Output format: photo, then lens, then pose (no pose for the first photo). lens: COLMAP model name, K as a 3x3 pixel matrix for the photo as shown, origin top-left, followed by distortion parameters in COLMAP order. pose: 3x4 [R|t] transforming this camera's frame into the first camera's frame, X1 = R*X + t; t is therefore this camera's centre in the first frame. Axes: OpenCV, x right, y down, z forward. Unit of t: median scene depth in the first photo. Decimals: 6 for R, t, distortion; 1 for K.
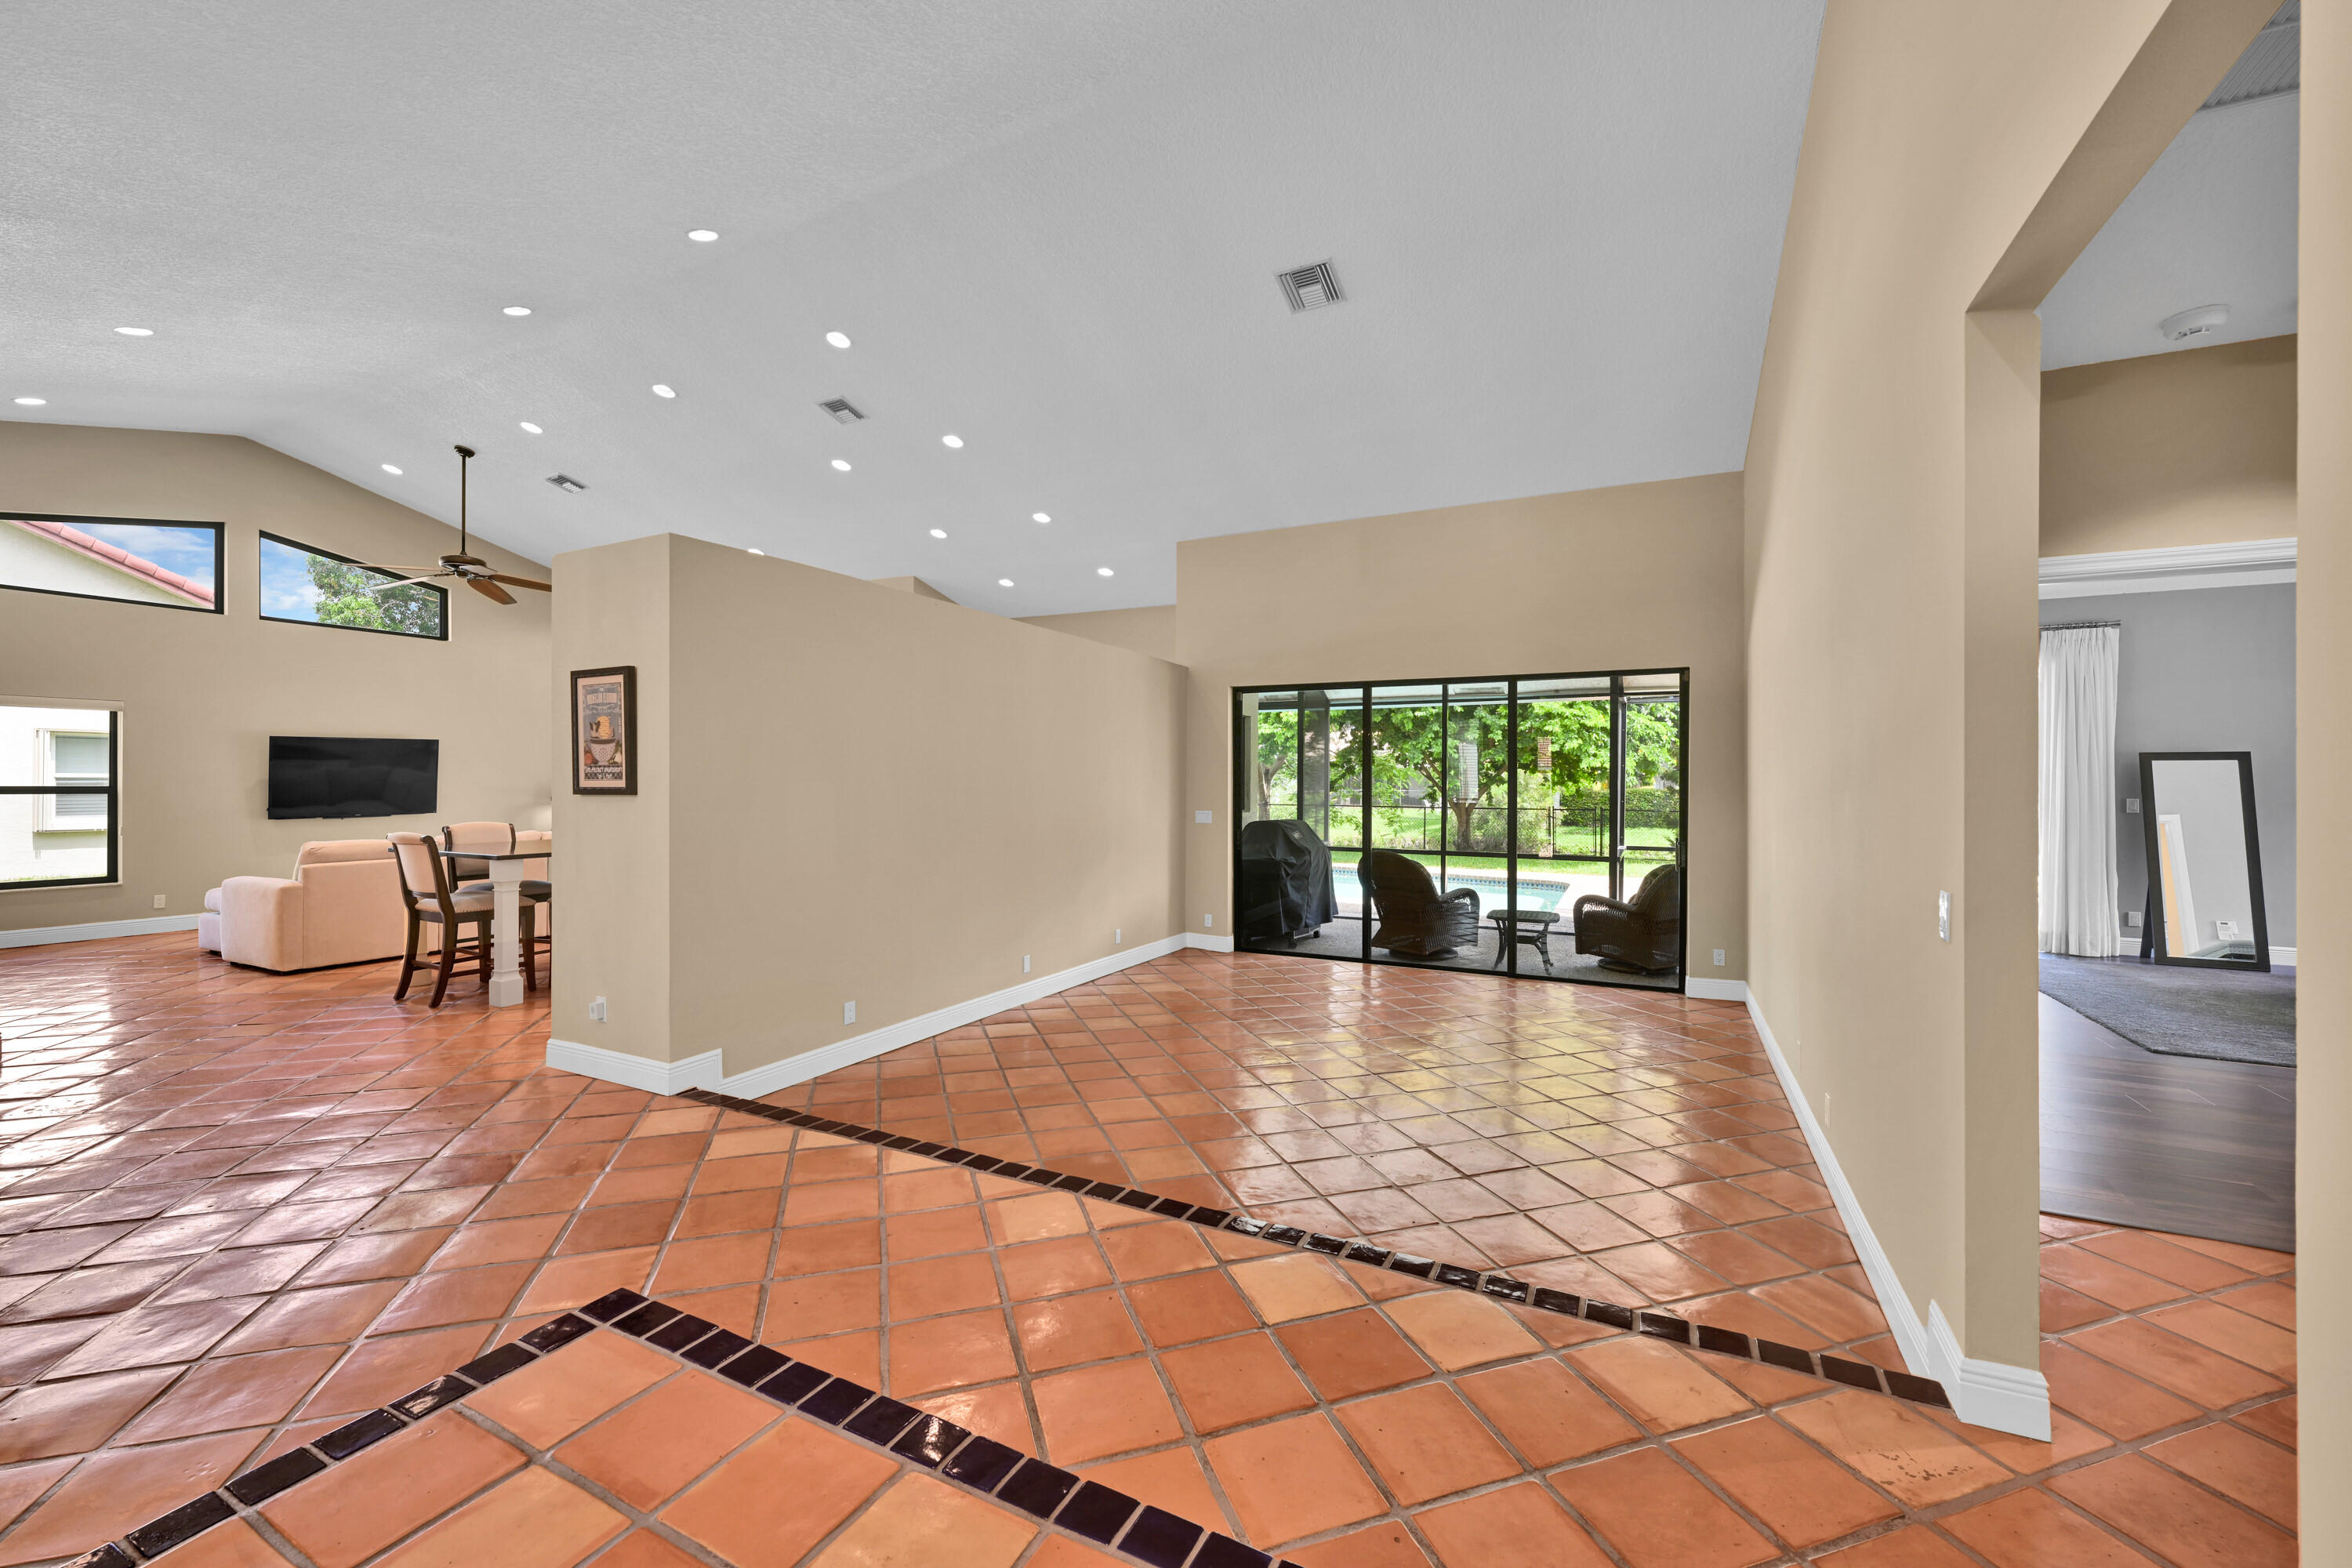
lens RADIAL K [[930.9, 0, 1172.2], [0, 930.9, 792.3], [0, 0, 1]] dist [-0.002723, 0.001192]
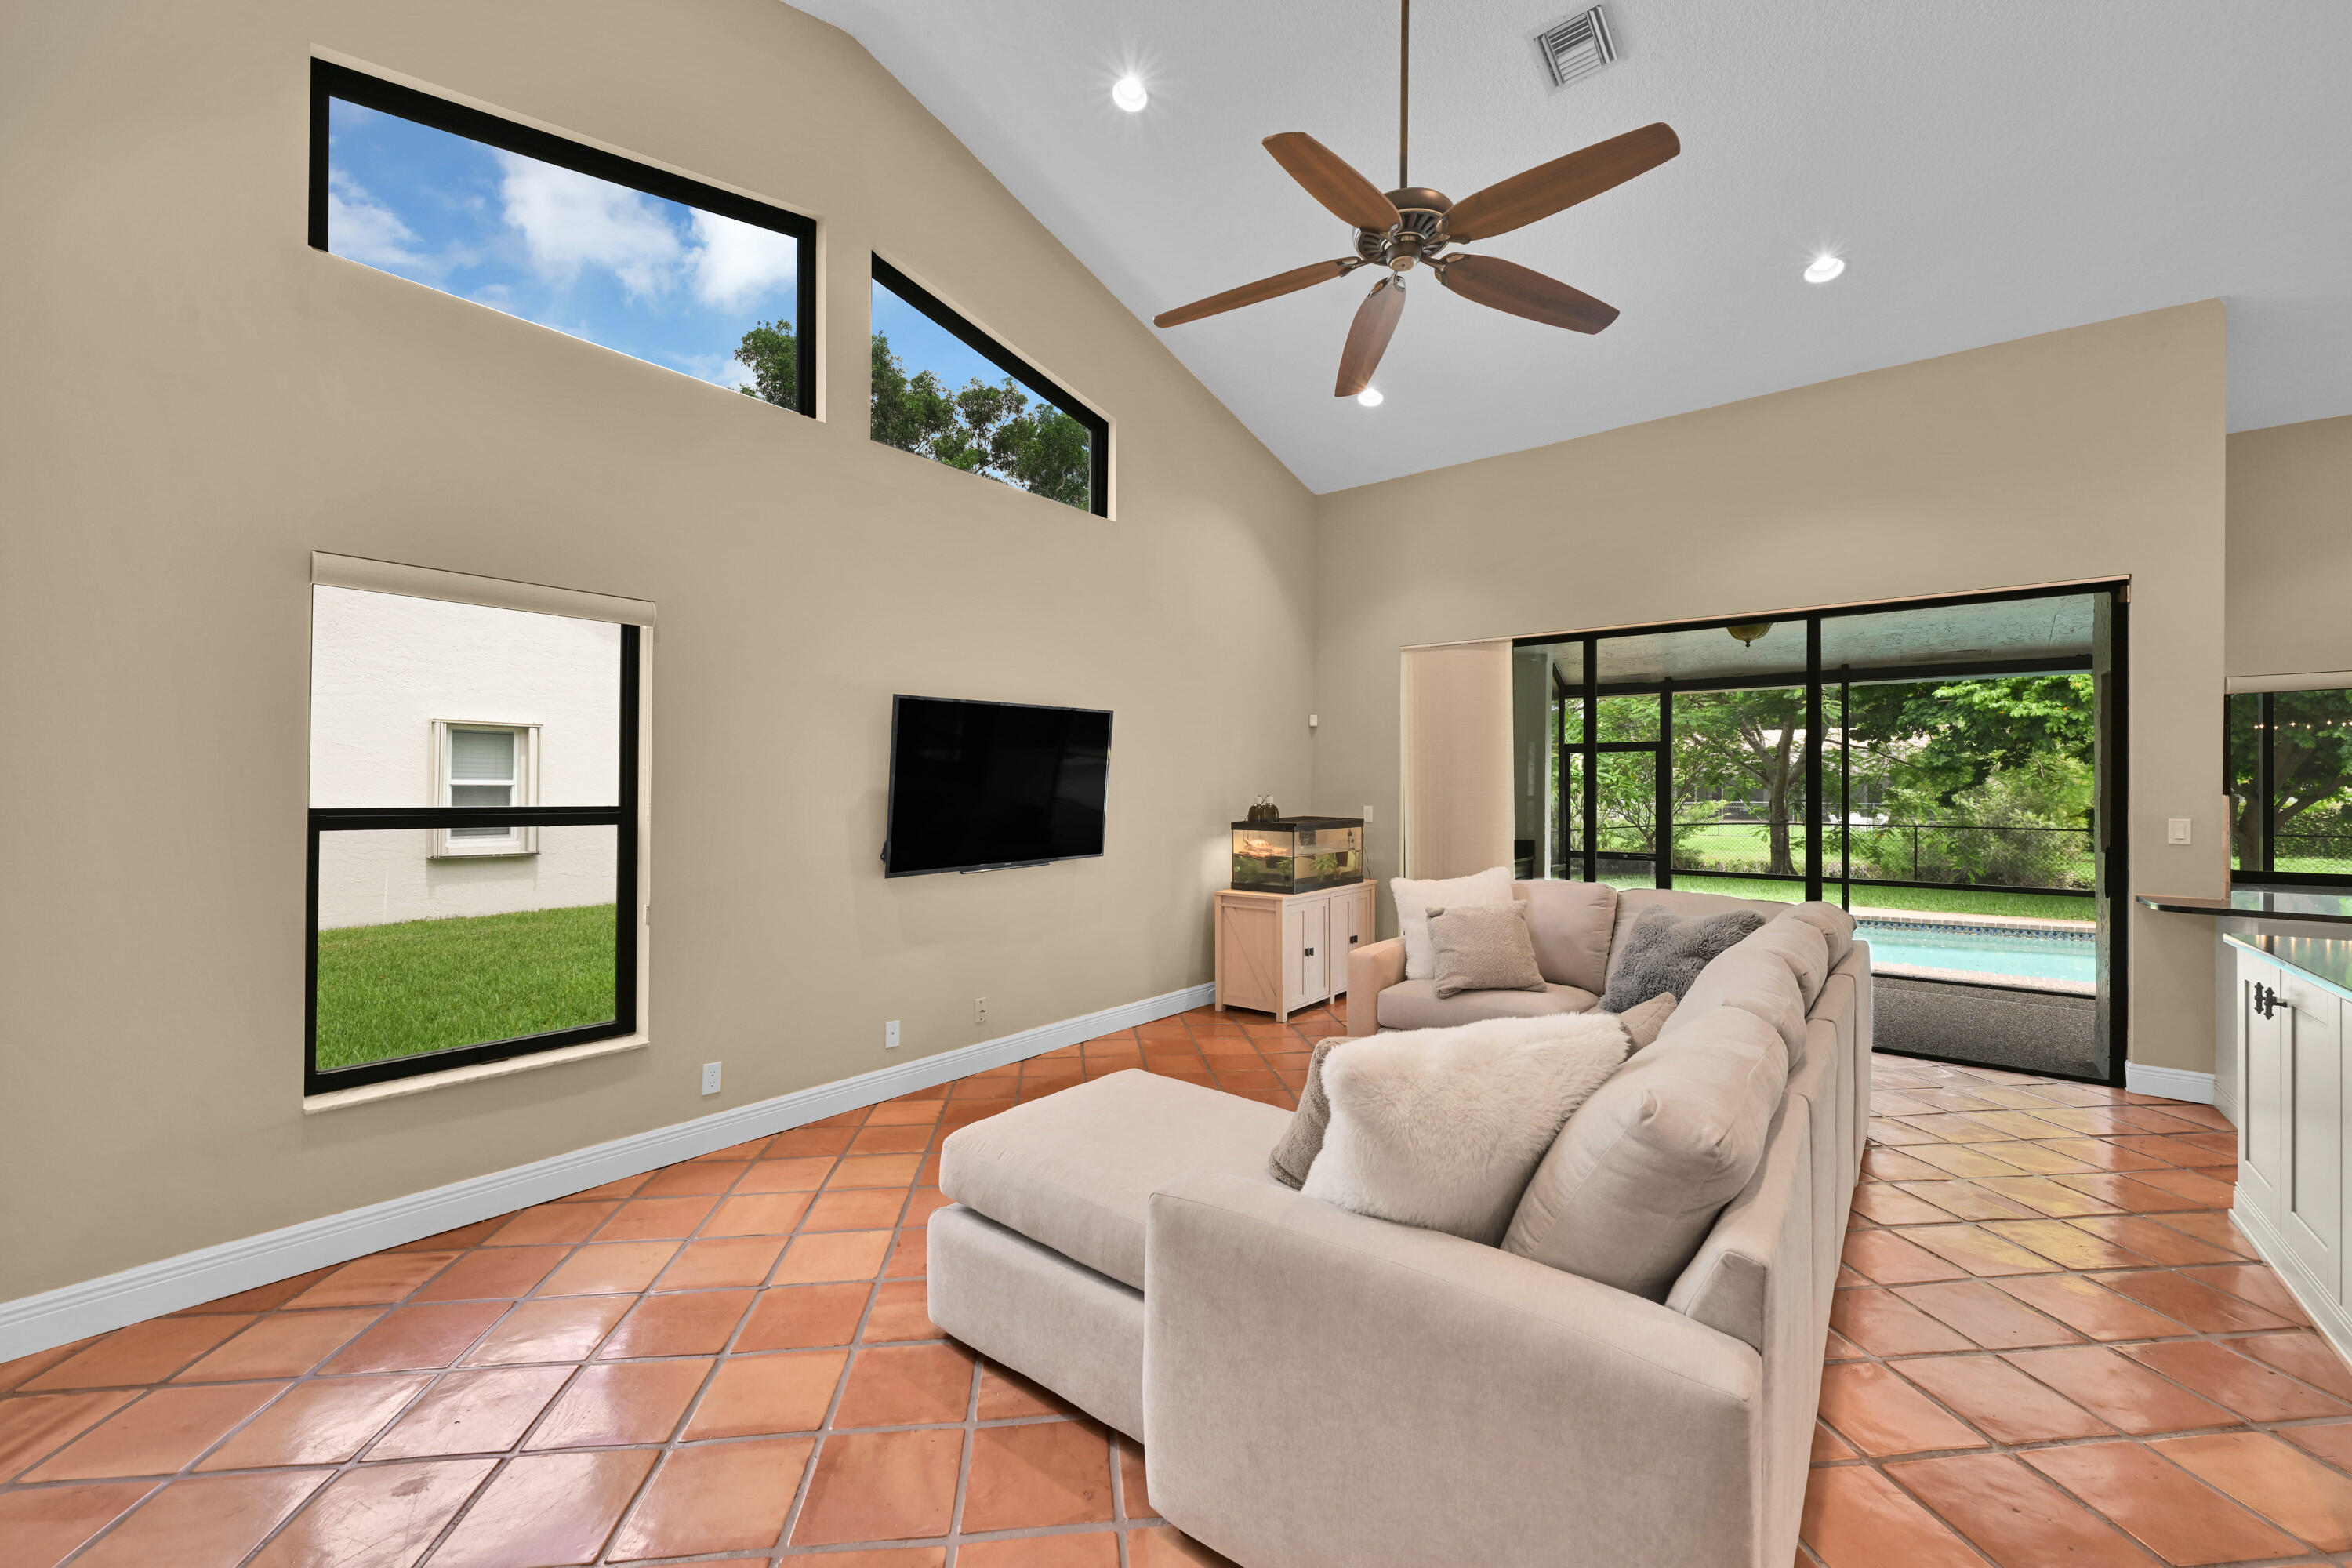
lens RADIAL K [[930.9, 0, 1162.0], [0, 930.9, 799.4], [0, 0, 1]] dist [-0.002723, 0.001192]
pose [[0.979232, 0.003763, -0.202706, -0.818190], [-0.004379, 0.999987, -0.002591, -0.009646], [0.202693, 0.003425, 0.979236, 0.637596]]
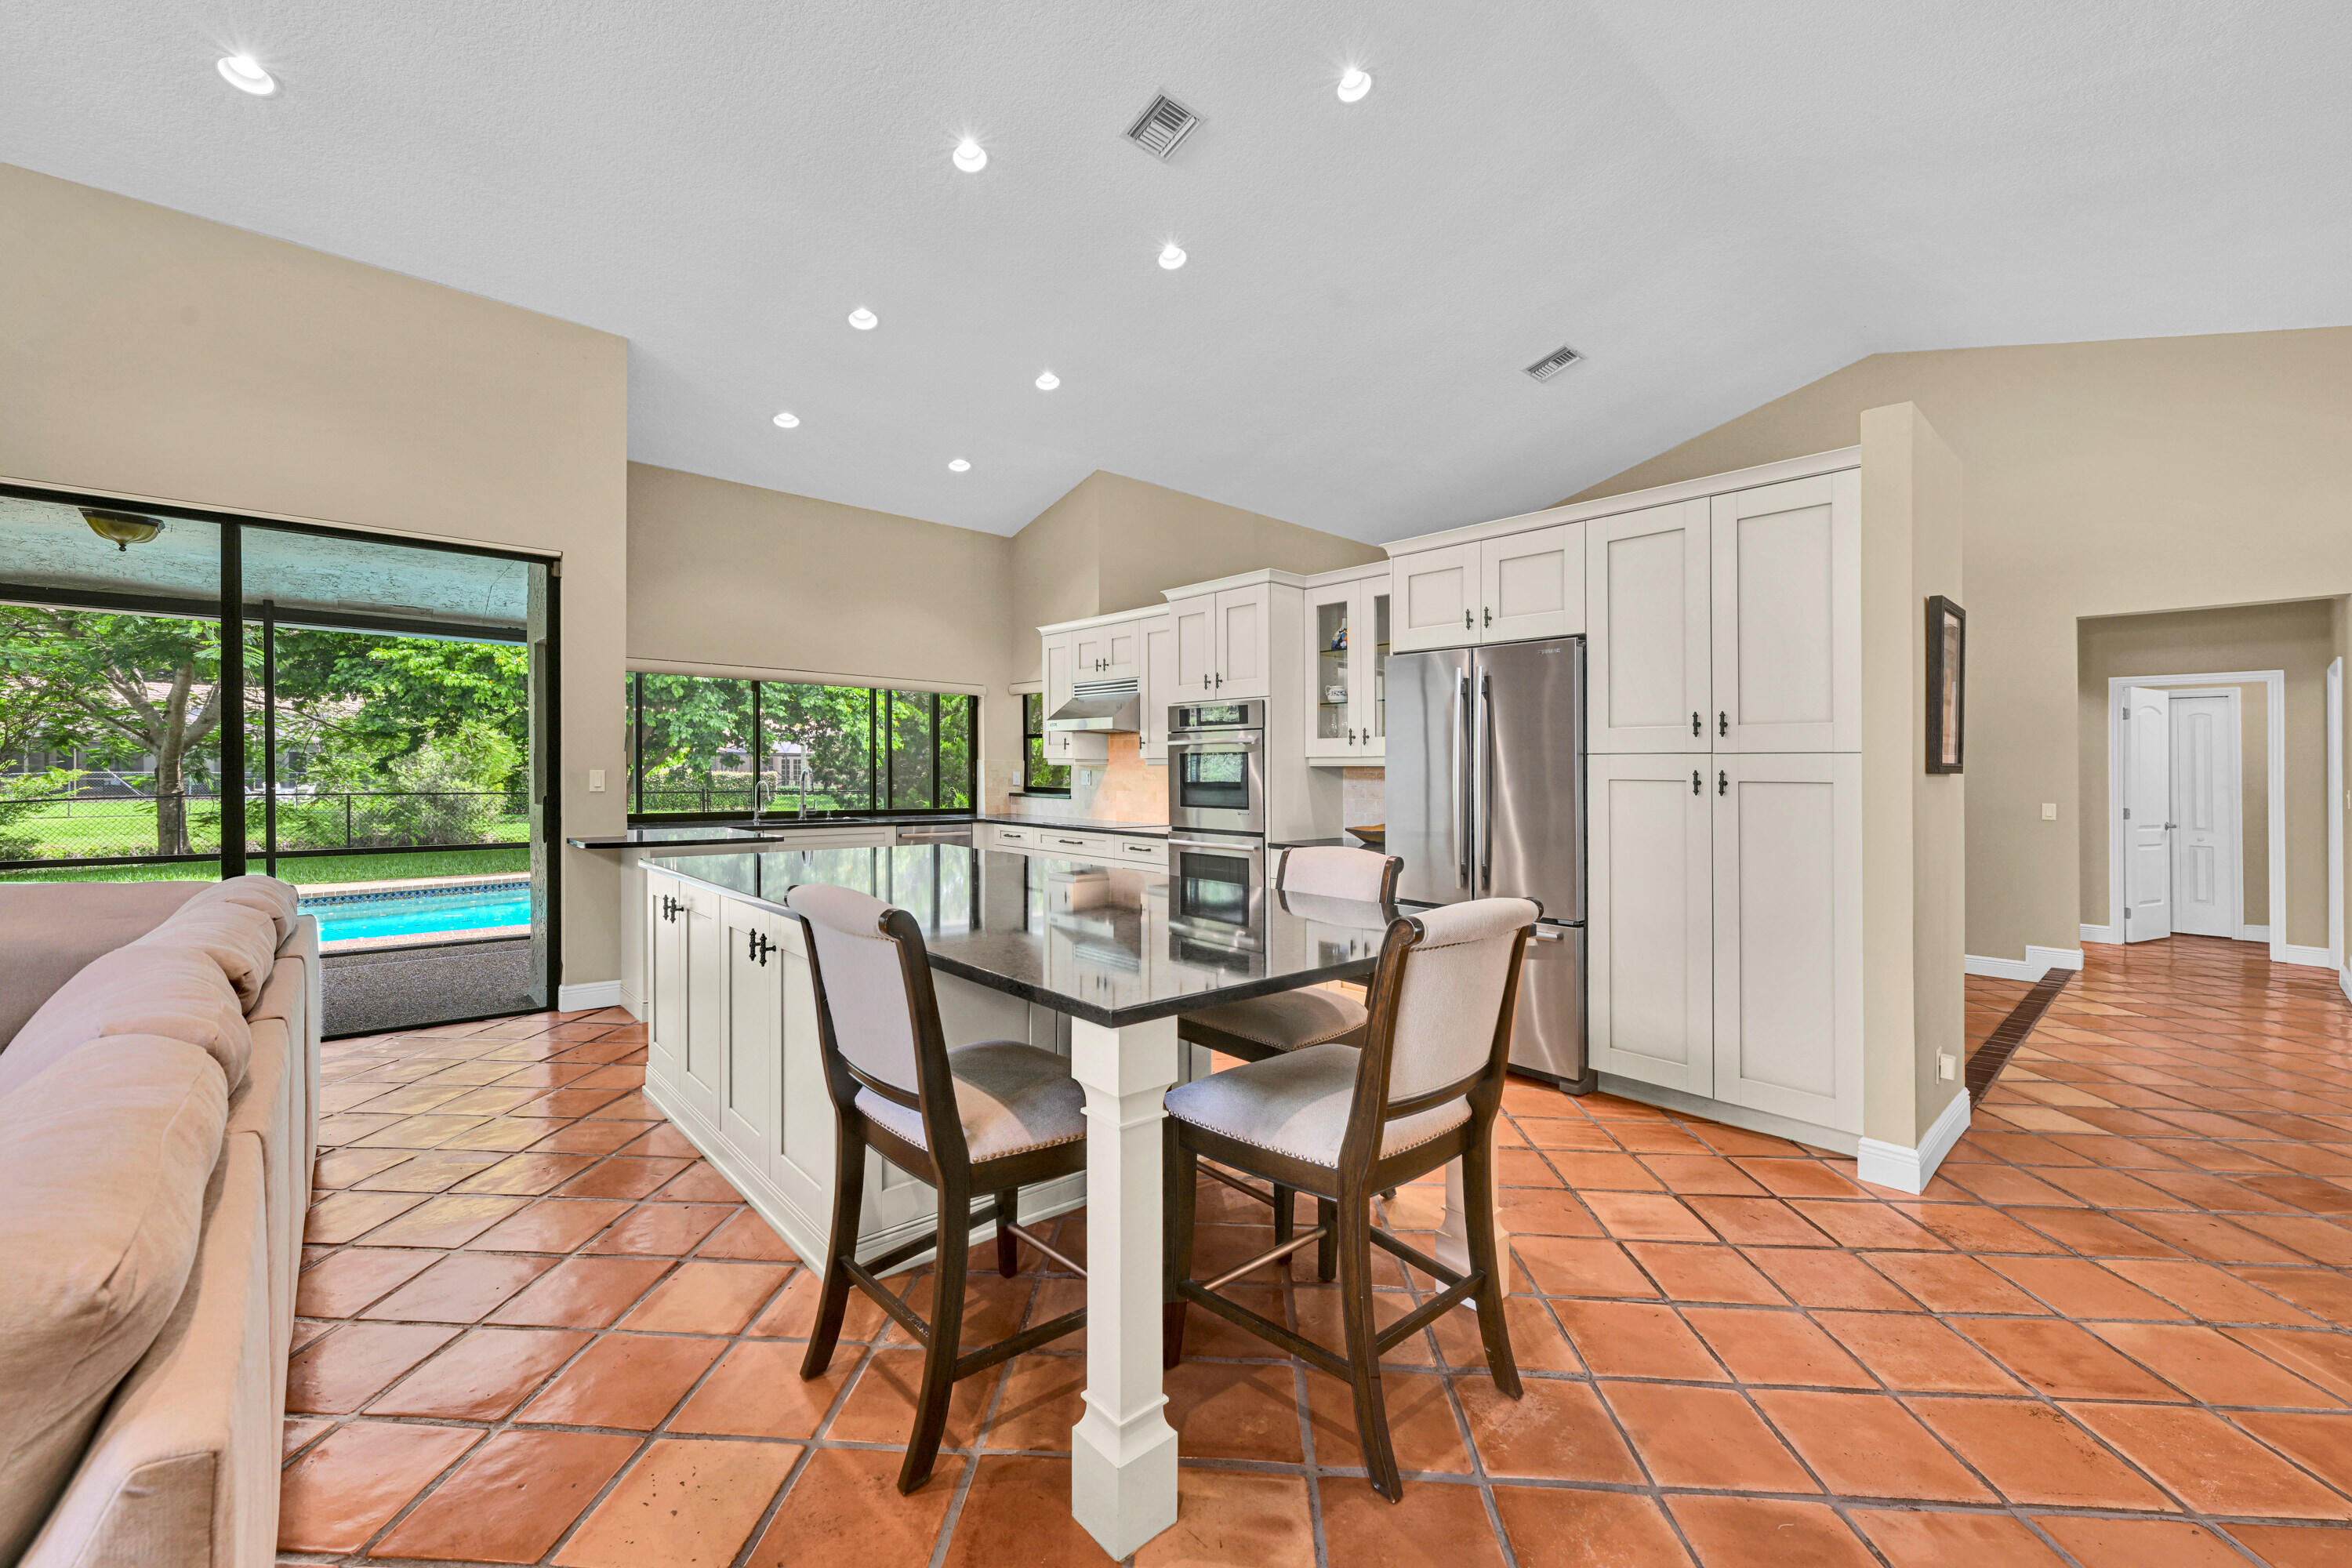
lens RADIAL K [[930.9, 0, 1178.8], [0, 930.9, 779.1], [0, 0, 1]] dist [-0.002723, 0.001192]
pose [[0.354147, -0.006348, 0.935168, -0.802469], [0.002453, 0.999980, 0.005859, 0.000977], [-0.935186, 0.000219, 0.354156, 0.689120]]
